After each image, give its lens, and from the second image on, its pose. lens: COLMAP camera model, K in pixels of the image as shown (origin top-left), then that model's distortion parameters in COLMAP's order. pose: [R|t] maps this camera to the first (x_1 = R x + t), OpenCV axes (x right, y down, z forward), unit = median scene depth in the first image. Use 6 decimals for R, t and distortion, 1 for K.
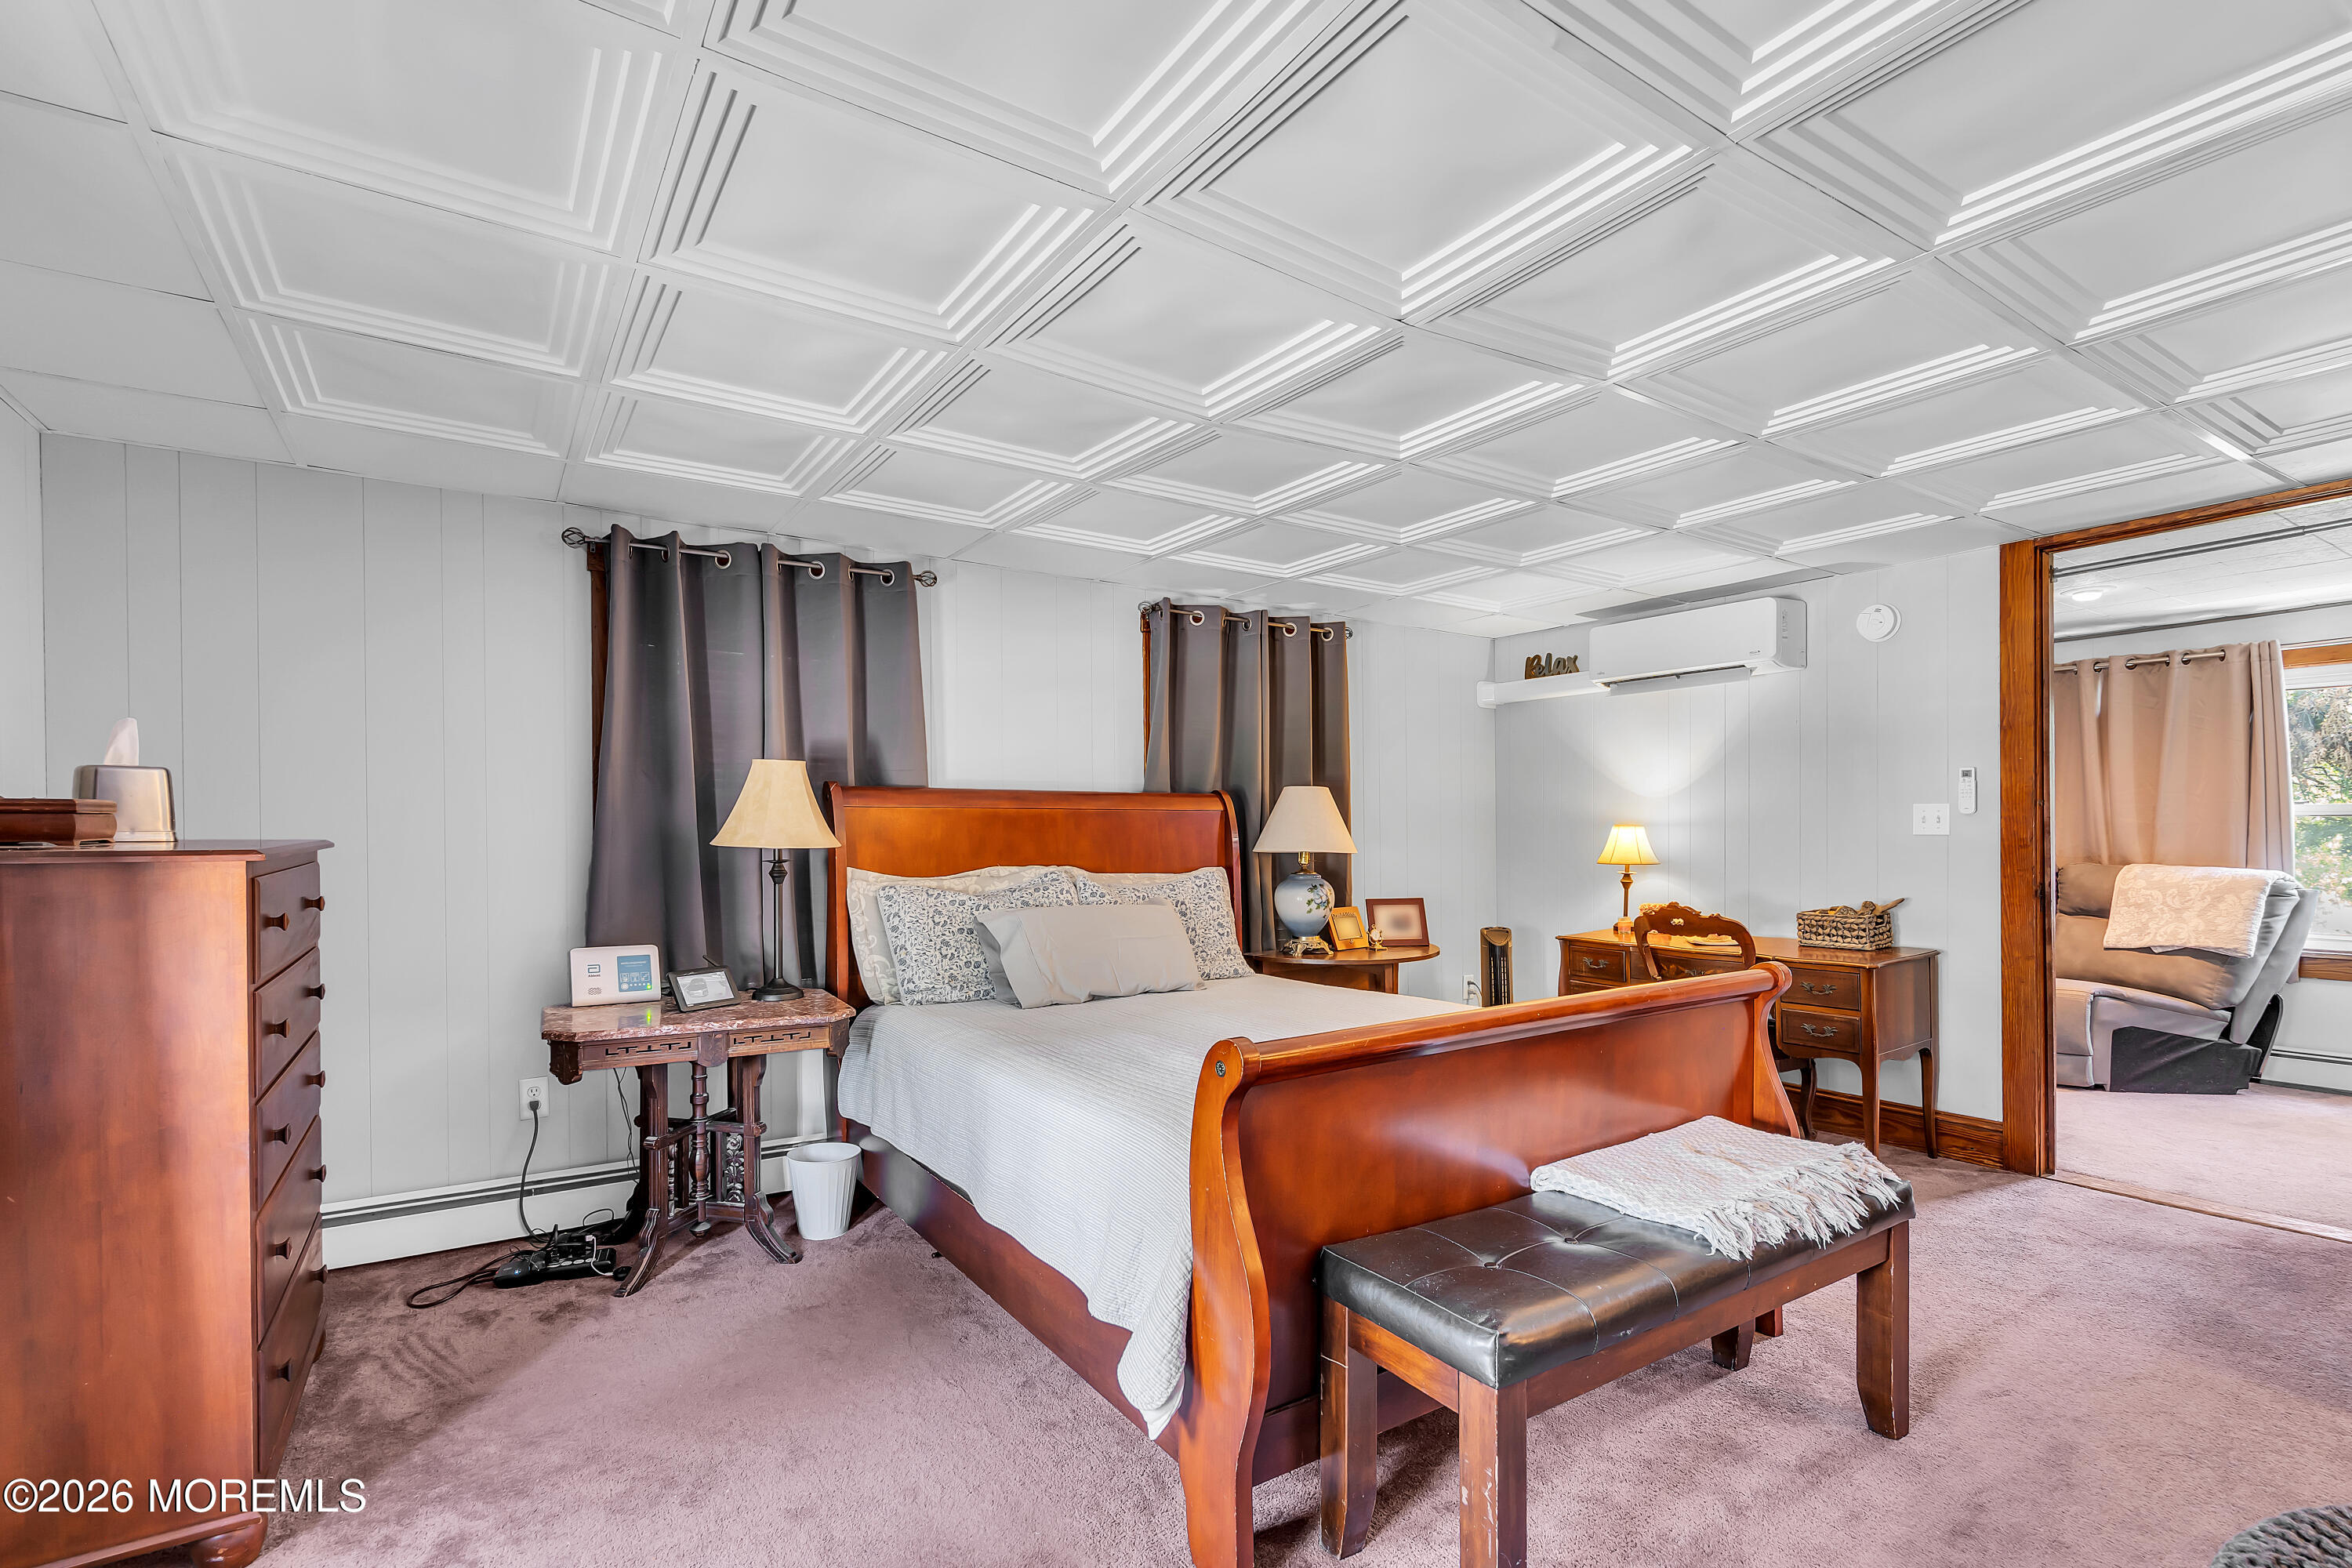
lens RADIAL K [[1089.7, 0, 1177.1], [0, 1089.7, 800.2], [0, 0, 1]] dist [0.000267, 0.001186]
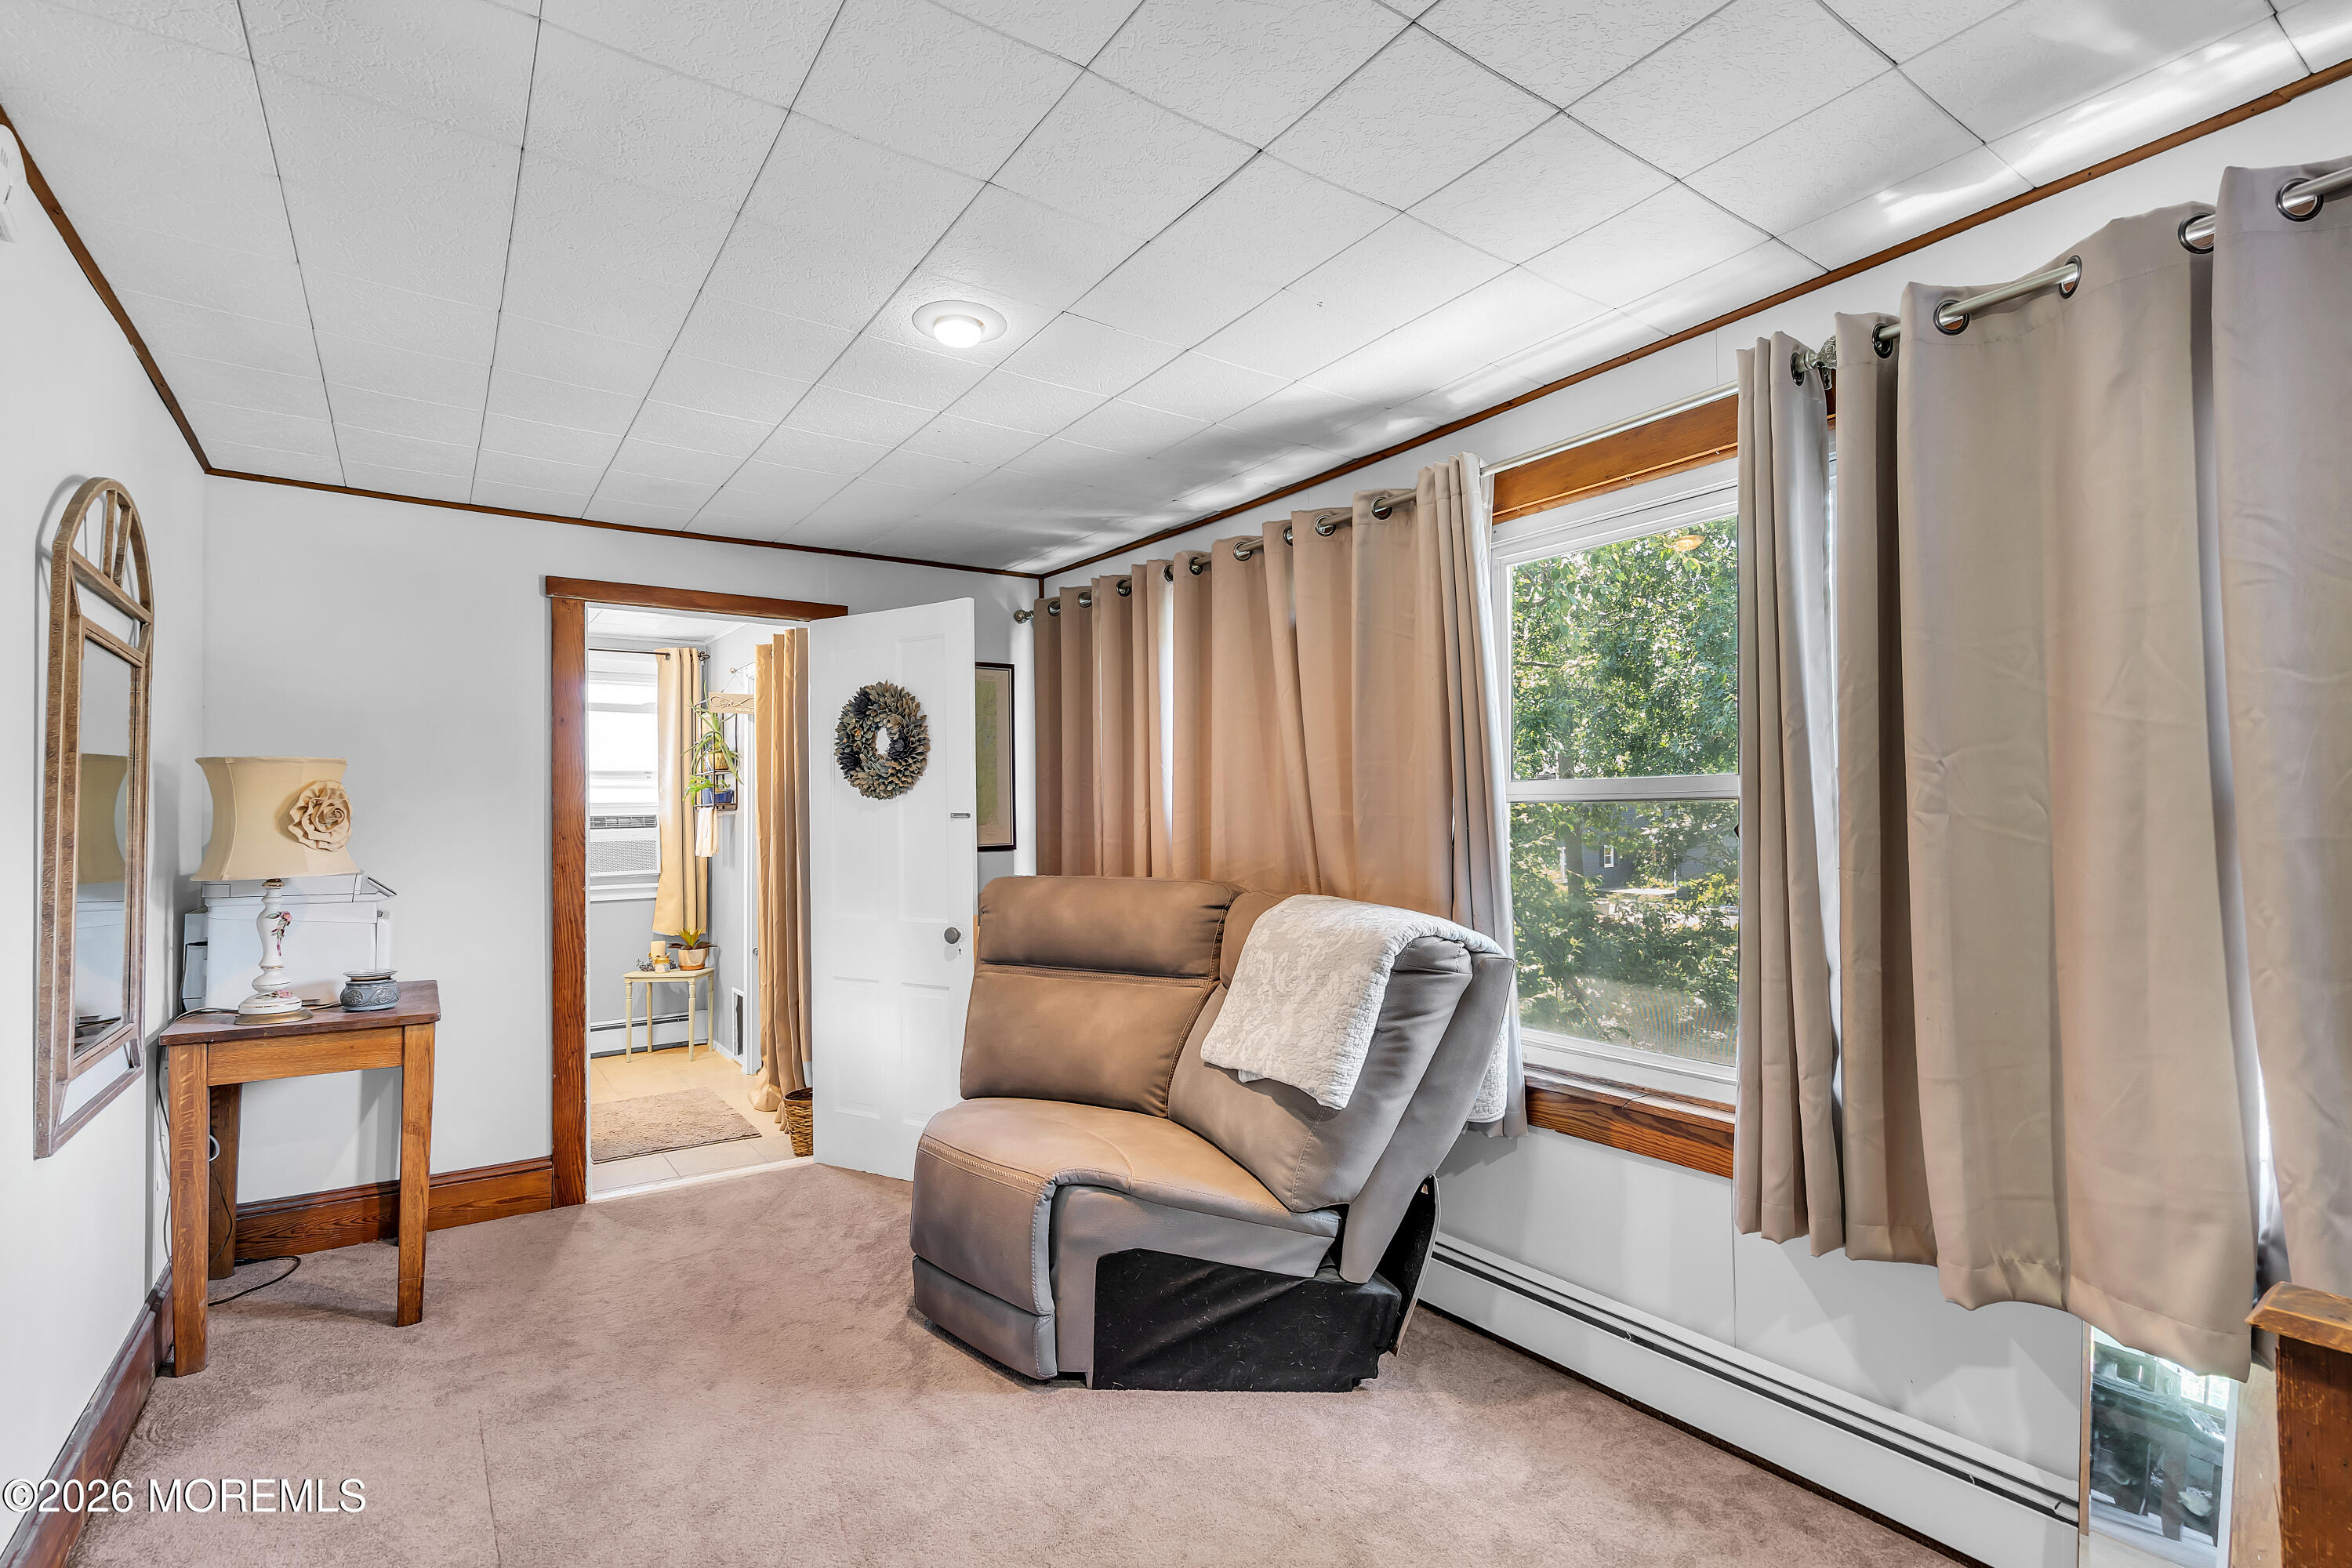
lens RADIAL K [[1089.7, 0, 1179.3], [0, 1089.7, 785.7], [0, 0, 1]] dist [0.000267, 0.001186]
pose [[0.999500, -0.013866, 0.028431, 0.884968], [0.014037, 0.999884, -0.005829, 0.007304], [-0.028347, 0.006225, 0.999579, 0.522620]]
